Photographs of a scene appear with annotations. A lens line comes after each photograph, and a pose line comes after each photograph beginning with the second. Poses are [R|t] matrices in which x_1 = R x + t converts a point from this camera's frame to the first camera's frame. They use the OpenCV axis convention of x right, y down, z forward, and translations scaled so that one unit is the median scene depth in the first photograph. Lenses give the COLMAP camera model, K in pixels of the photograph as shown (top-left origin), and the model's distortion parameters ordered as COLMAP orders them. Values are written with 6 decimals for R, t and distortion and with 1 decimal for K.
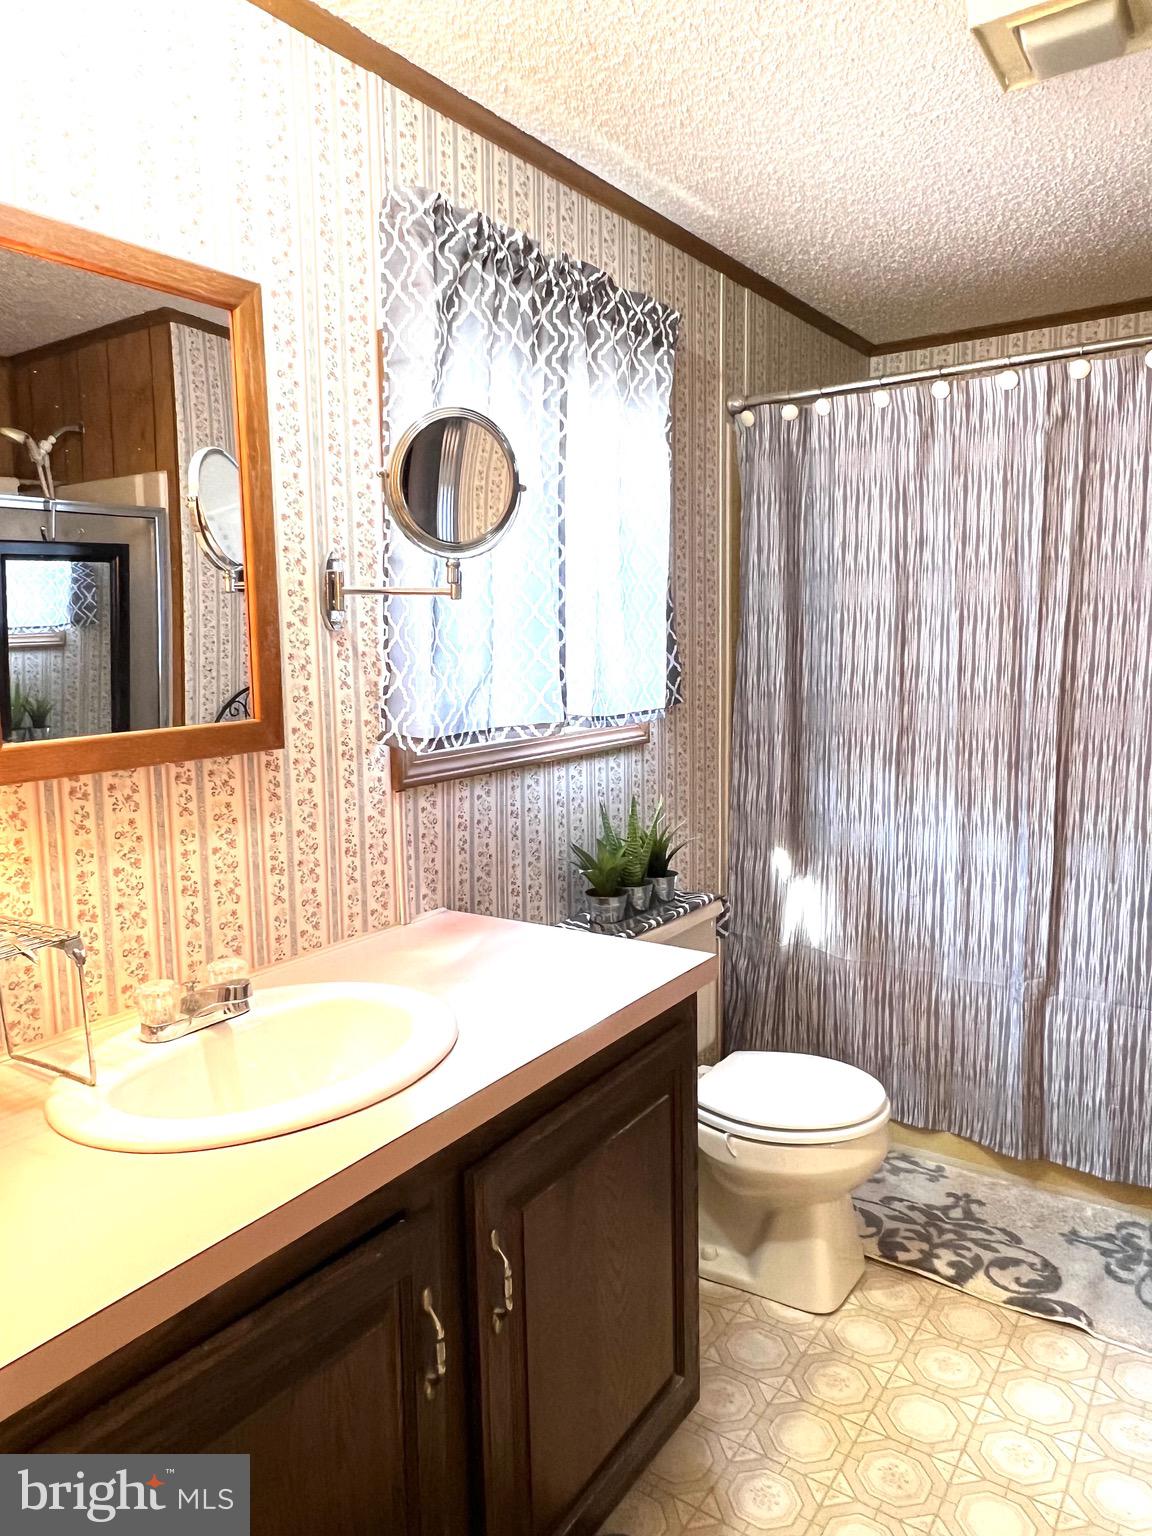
lens RADIAL K [[1050.5, 0, 576.4], [0, 1050.5, 764.3], [0, 0, 1]] dist [-0.003898, -0.001088]
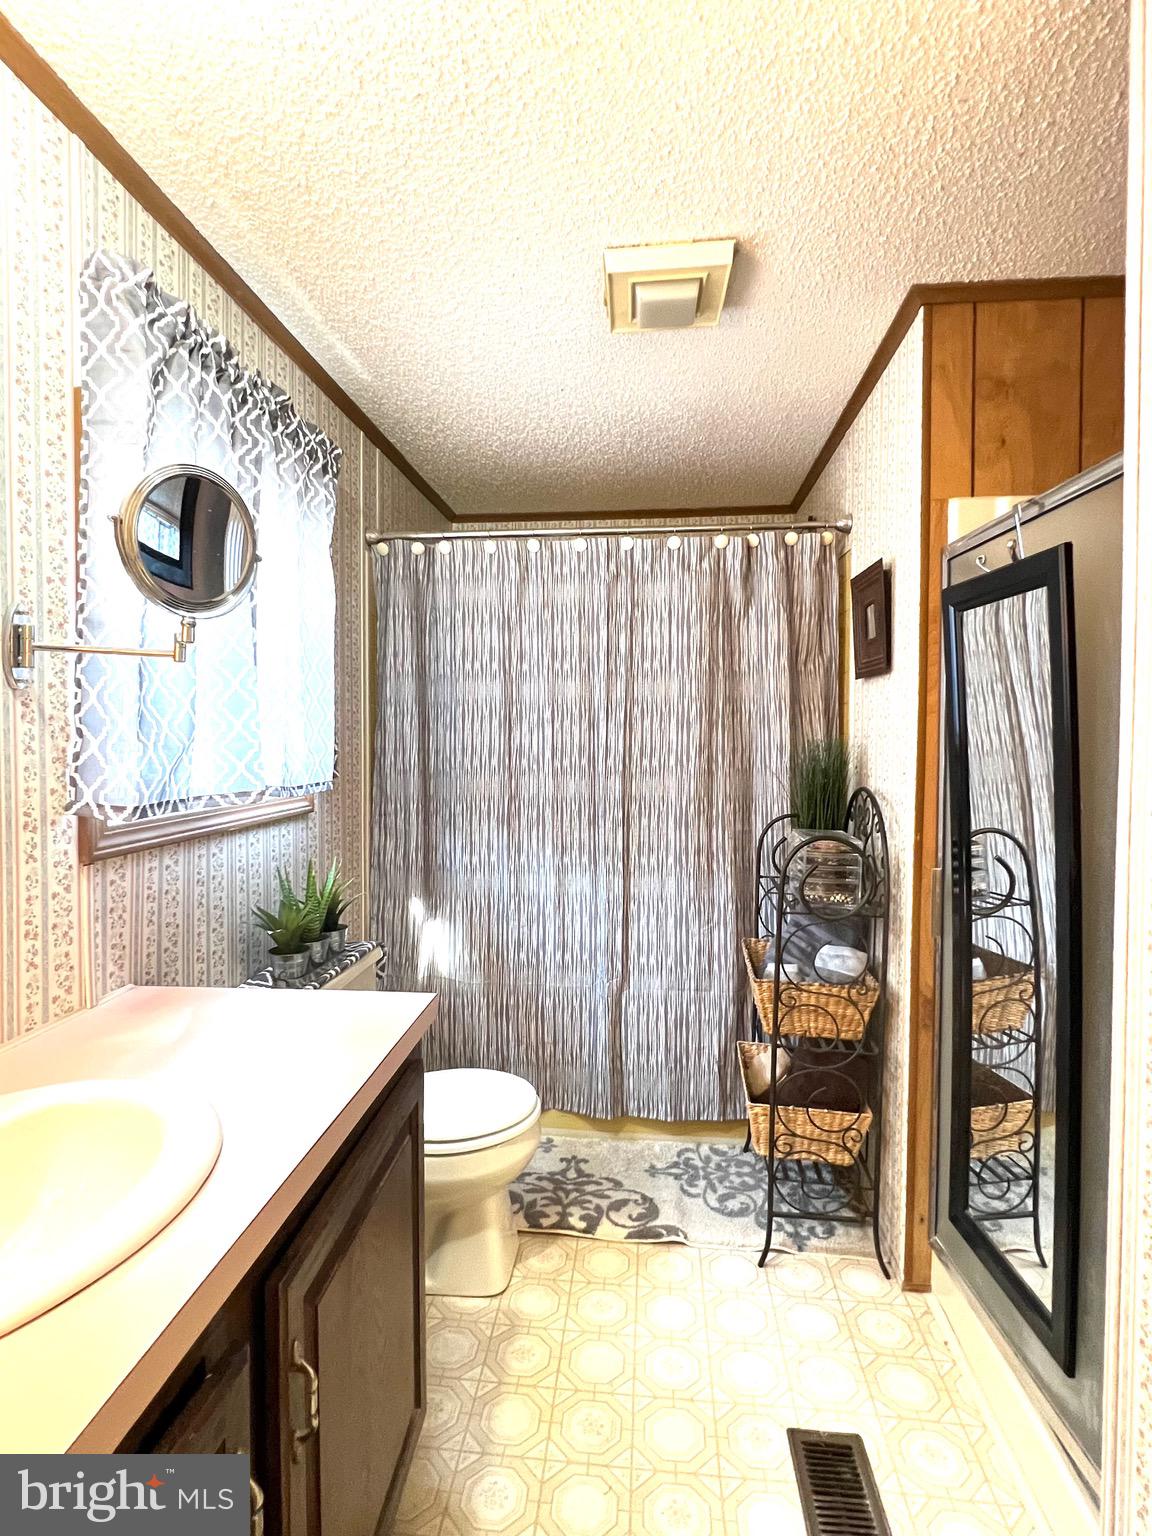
lens RADIAL K [[775.7, 0, 571.9], [0, 775.7, 765.7], [0, 0, 1]] dist [-0.003365, -0.000400]
pose [[0.870309, 0.003644, 0.492492, -0.110577], [0.041384, 0.995895, -0.080500, 0.009458], [-0.490764, 0.090441, 0.866586, 0.145872]]
